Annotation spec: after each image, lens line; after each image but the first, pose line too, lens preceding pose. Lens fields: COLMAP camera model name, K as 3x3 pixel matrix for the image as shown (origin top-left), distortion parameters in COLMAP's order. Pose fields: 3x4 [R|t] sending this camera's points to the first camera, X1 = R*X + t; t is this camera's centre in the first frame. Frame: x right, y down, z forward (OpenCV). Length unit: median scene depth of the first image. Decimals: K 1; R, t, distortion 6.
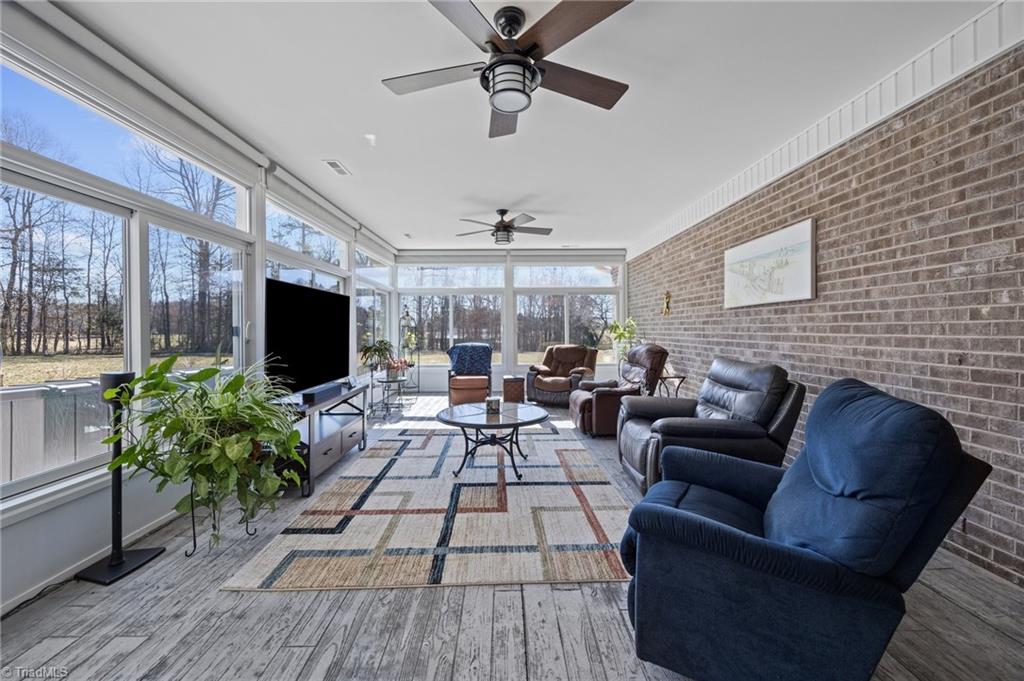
lens RADIAL K [[391.6, 0, 511.8], [0, 391.6, 331.8], [0, 0, 1]] dist [-0.001198, -0.000217]
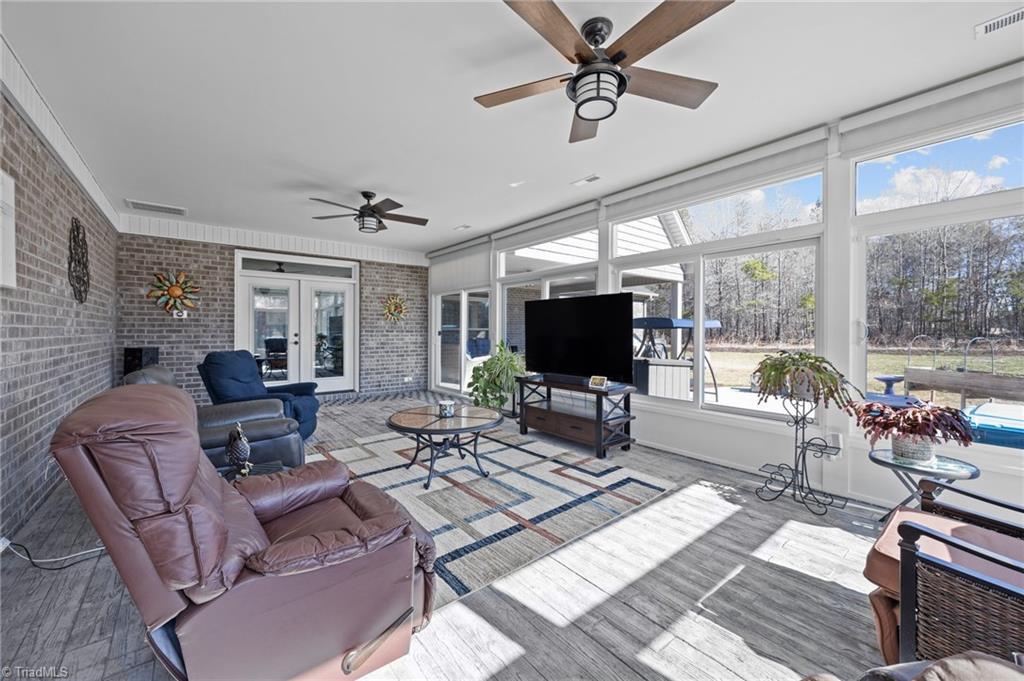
lens RADIAL K [[391.6, 0, 510.2], [0, 391.6, 332.6], [0, 0, 1]] dist [-0.001198, -0.000217]
pose [[-0.782440, 0.005117, -0.622705, 0.474034], [-0.004282, 0.999898, 0.013597, -0.017753], [0.622711, 0.013305, -0.782339, 2.033872]]
